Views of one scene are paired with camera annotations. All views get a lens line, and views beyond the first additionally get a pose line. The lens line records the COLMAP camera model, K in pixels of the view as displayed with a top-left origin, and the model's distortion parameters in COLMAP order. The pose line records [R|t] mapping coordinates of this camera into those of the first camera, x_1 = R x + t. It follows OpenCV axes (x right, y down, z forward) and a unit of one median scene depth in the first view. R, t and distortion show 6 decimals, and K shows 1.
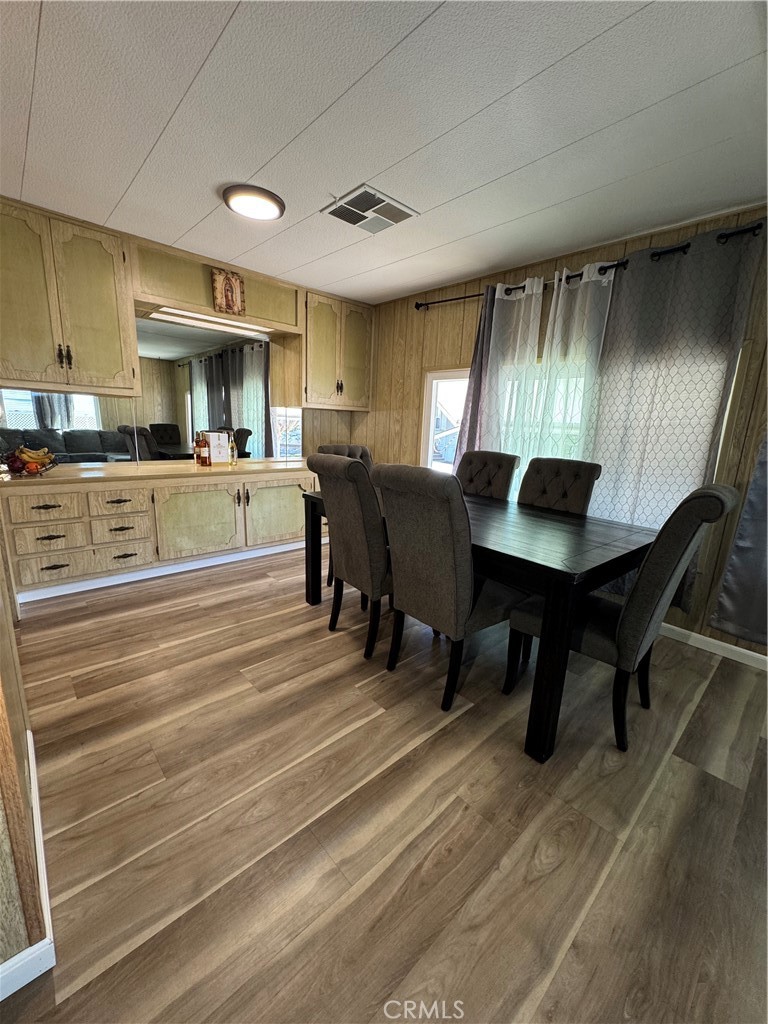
lens RADIAL K [[408.9, 0, 387.9], [0, 408.9, 513.1], [0, 0, 1]] dist [0.000273, 0.000001]
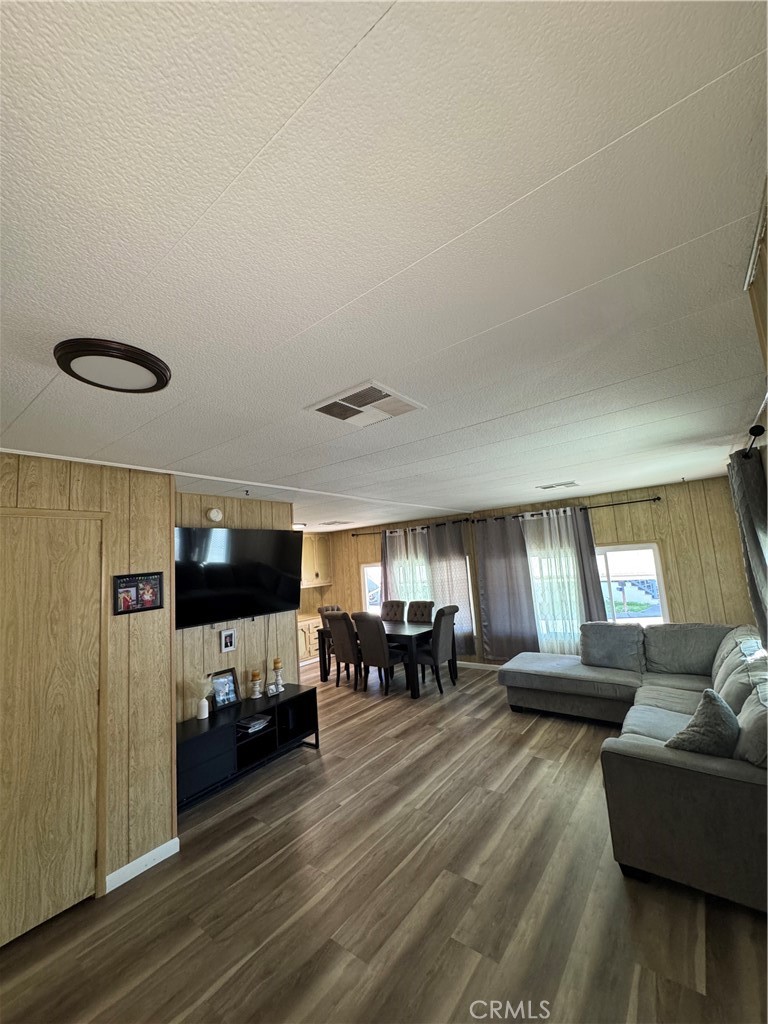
lens RADIAL K [[408.9, 0, 387.7], [0, 408.9, 510.9], [0, 0, 1]] dist [0.000273, 0.000001]
pose [[0.979196, -0.093186, 0.180257, -0.165605], [0.149291, 0.932482, -0.328922, 0.143106], [-0.137435, 0.348990, 0.926994, -1.424992]]
